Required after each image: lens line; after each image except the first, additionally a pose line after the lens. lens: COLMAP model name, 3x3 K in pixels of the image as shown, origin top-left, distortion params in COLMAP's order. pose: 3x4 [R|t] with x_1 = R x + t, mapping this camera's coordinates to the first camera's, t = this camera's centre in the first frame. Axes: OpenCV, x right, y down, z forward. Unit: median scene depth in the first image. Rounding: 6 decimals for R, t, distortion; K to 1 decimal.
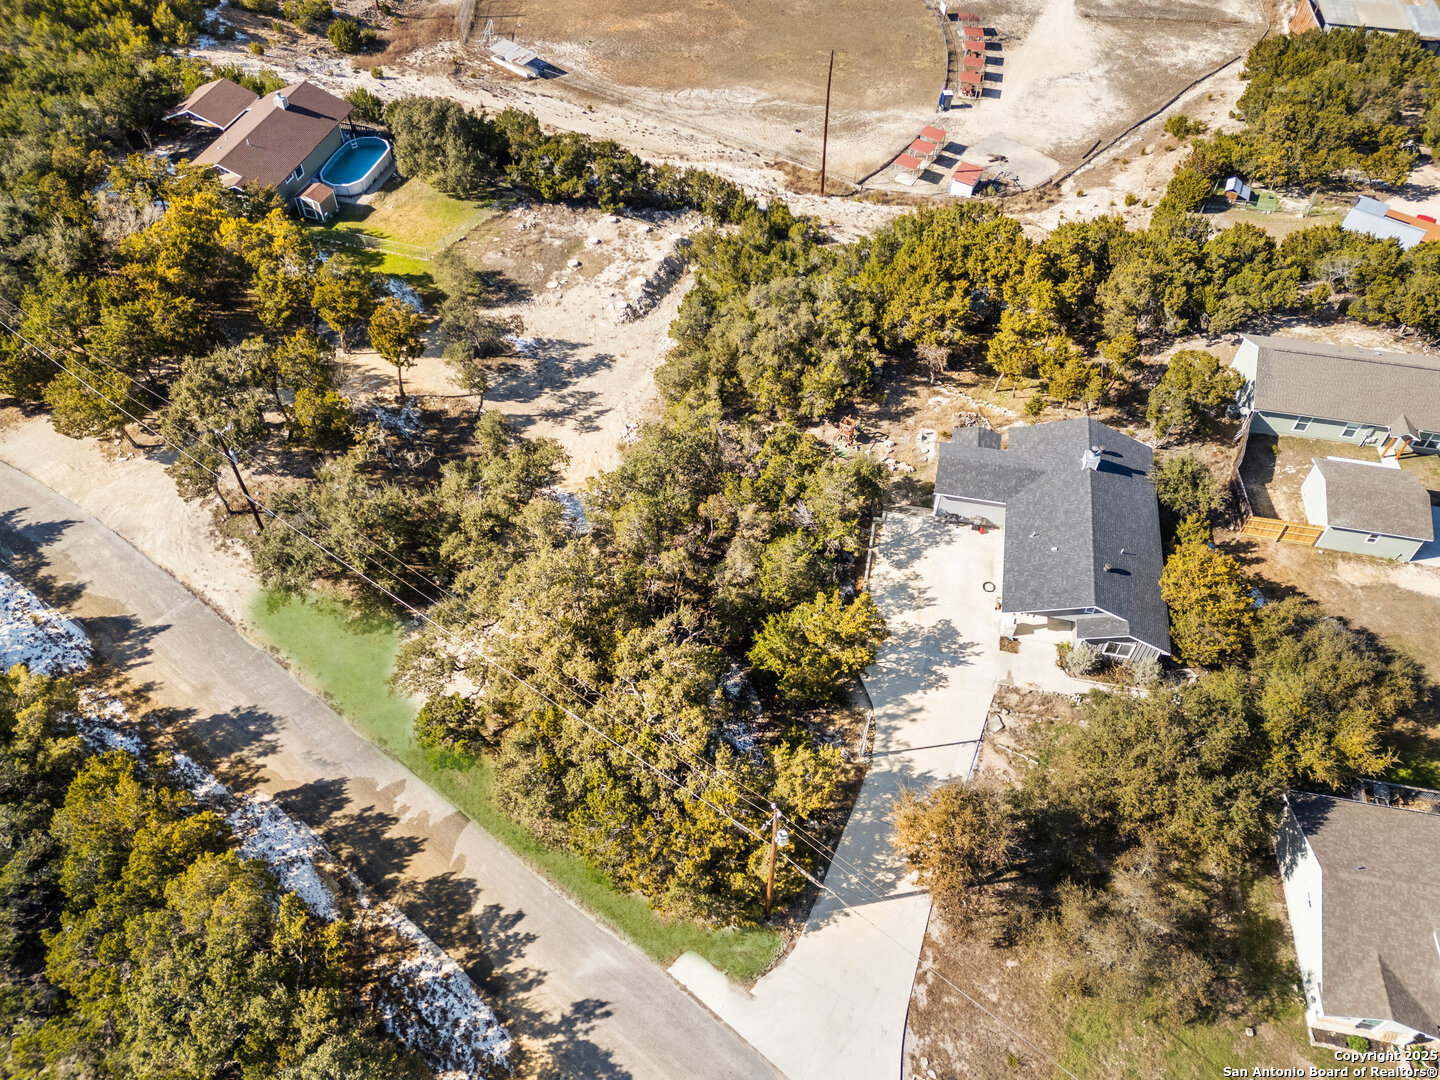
lens RADIAL K [[1045.0, 0, 726.0], [0, 1045.0, 536.7], [0, 0, 1]] dist [0.066791, -0.056828]
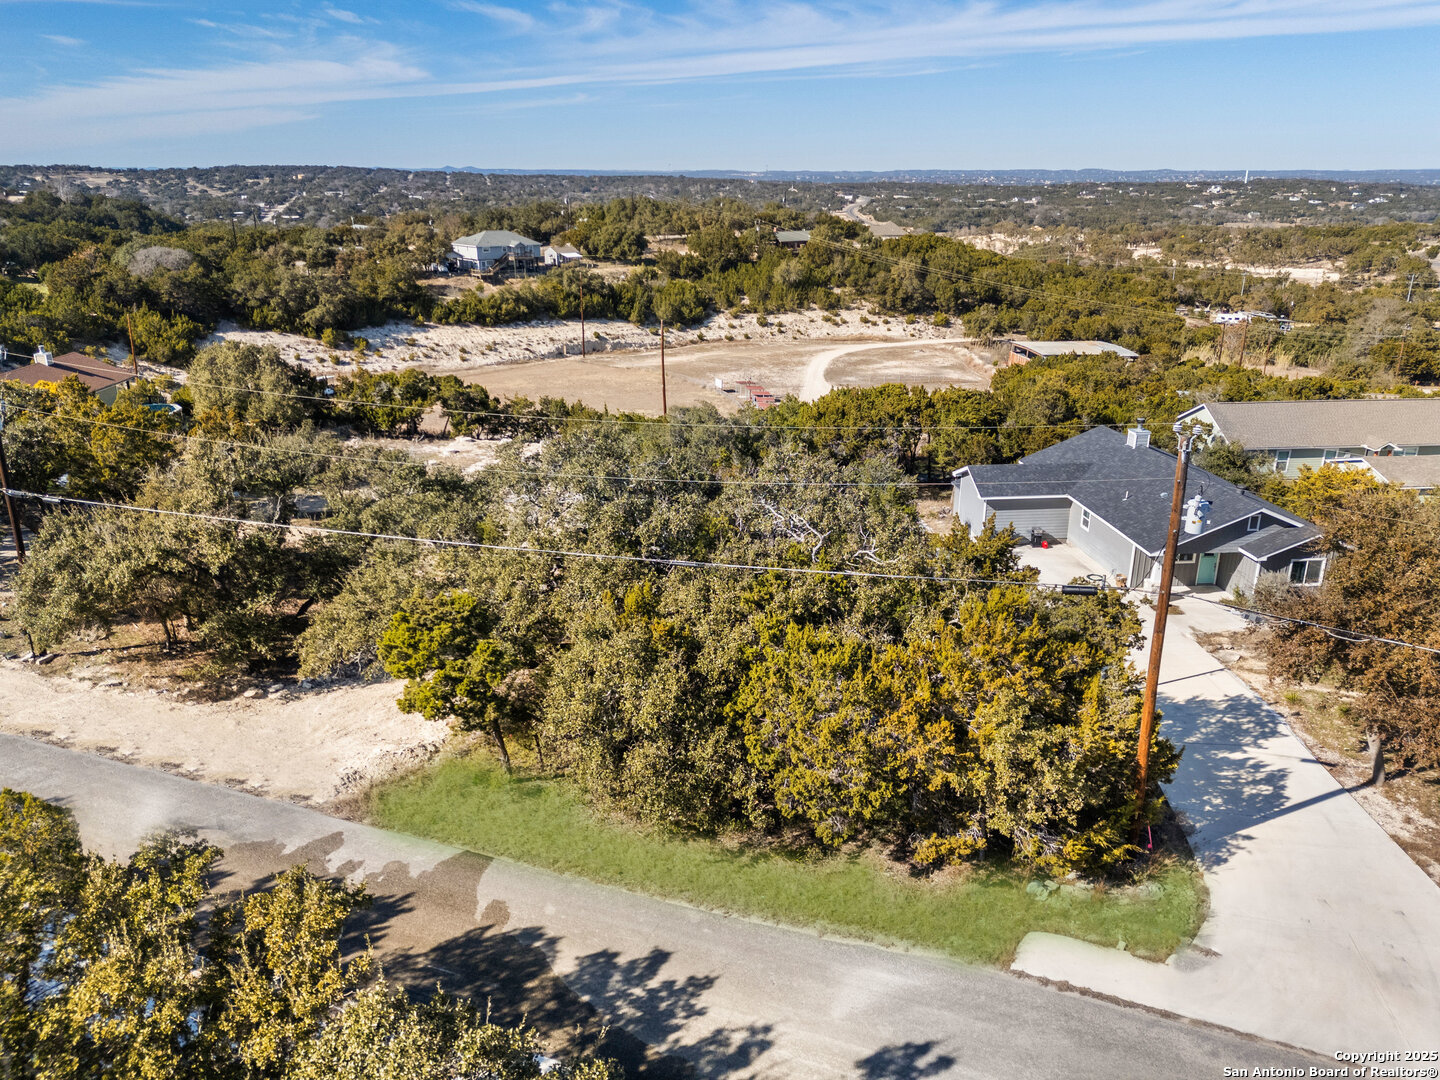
lens RADIAL K [[1045.0, 0, 723.7], [0, 1045.0, 541.7], [0, 0, 1]] dist [0.066791, -0.056828]
pose [[0.959066, -0.104267, 0.263287, -0.223359], [0.220770, 0.857570, -0.464579, 0.349268], [-0.177347, 0.503688, 0.845486, 0.425024]]
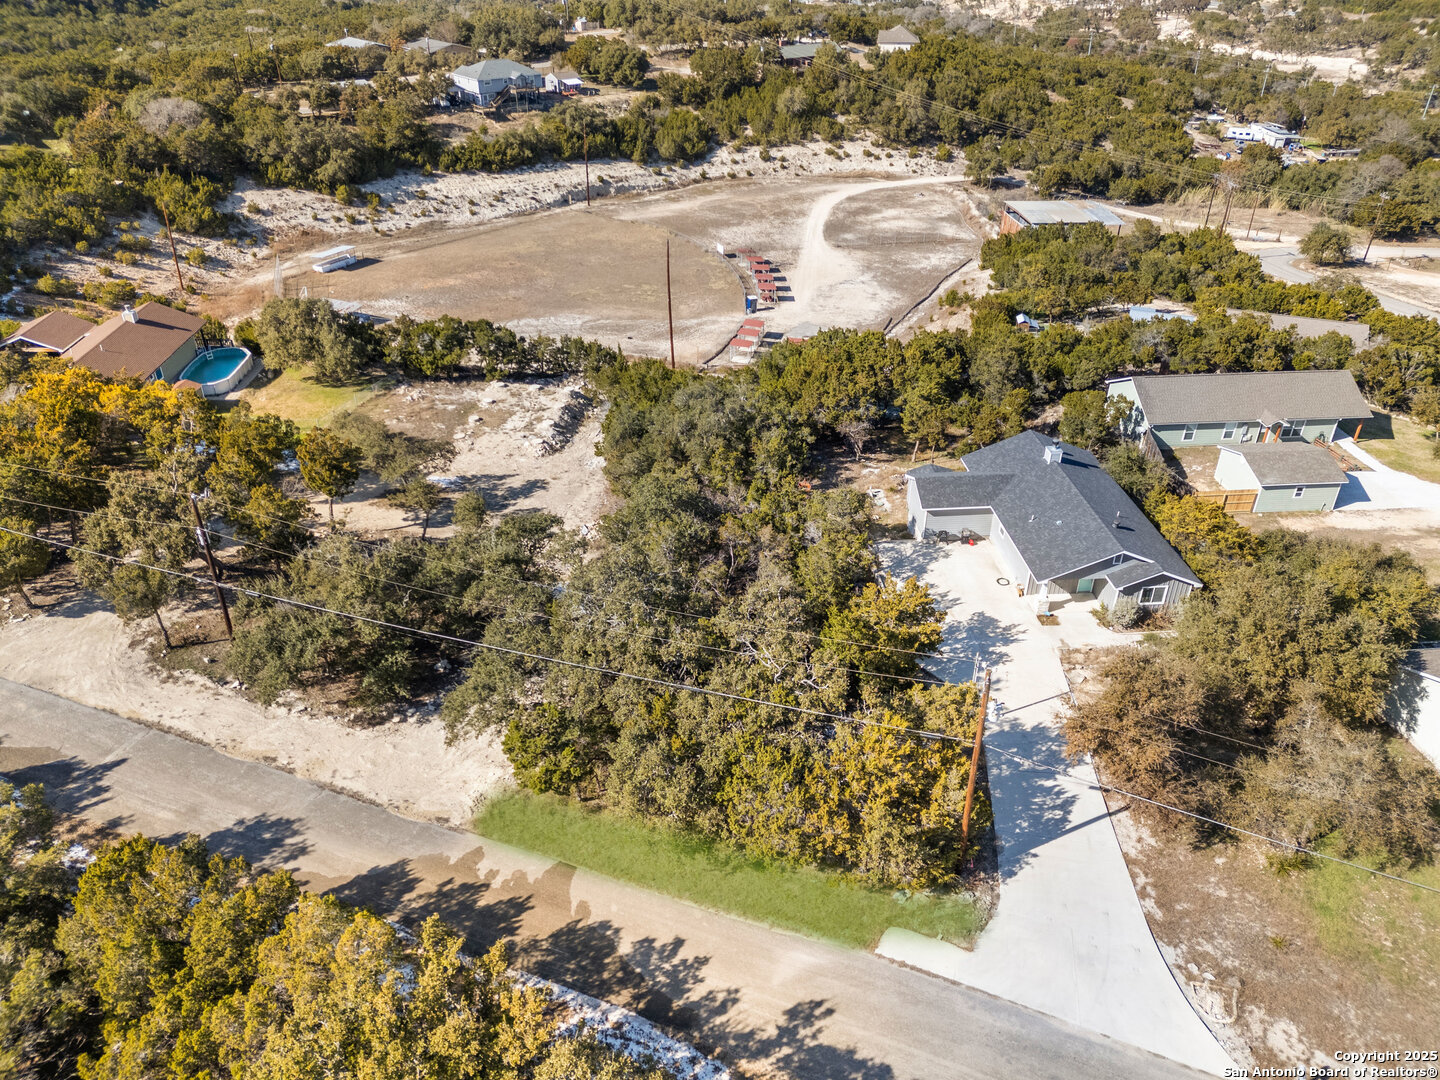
lens RADIAL K [[1045.0, 0, 723.9], [0, 1045.0, 537.5], [0, 0, 1]] dist [0.066791, -0.056828]
pose [[0.960422, -0.151496, 0.233750, -0.251179], [0.214219, 0.938098, -0.272180, 0.243105], [-0.178047, 0.311481, 0.933423, 0.112894]]
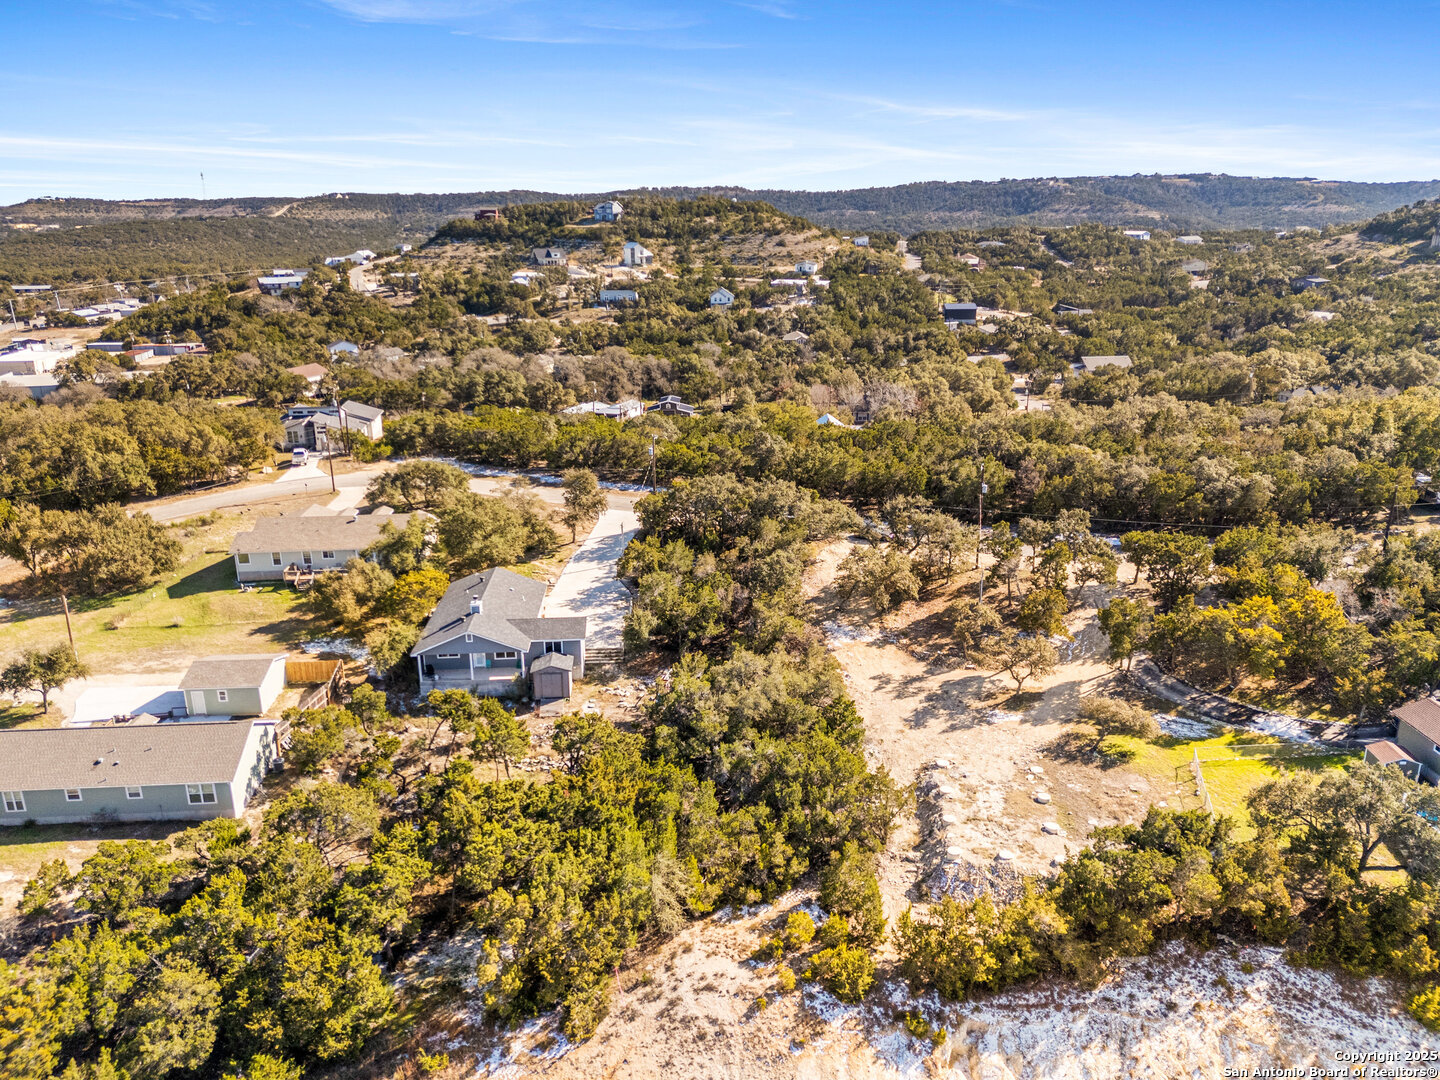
lens RADIAL K [[1045.0, 0, 715.1], [0, 1045.0, 547.0], [0, 0, 1]] dist [0.066791, -0.056828]
pose [[-0.967318, 0.070105, -0.243684, 0.409664], [-0.195120, 0.407962, 0.891905, -1.492679], [0.161940, 0.910303, -0.380950, 1.637726]]
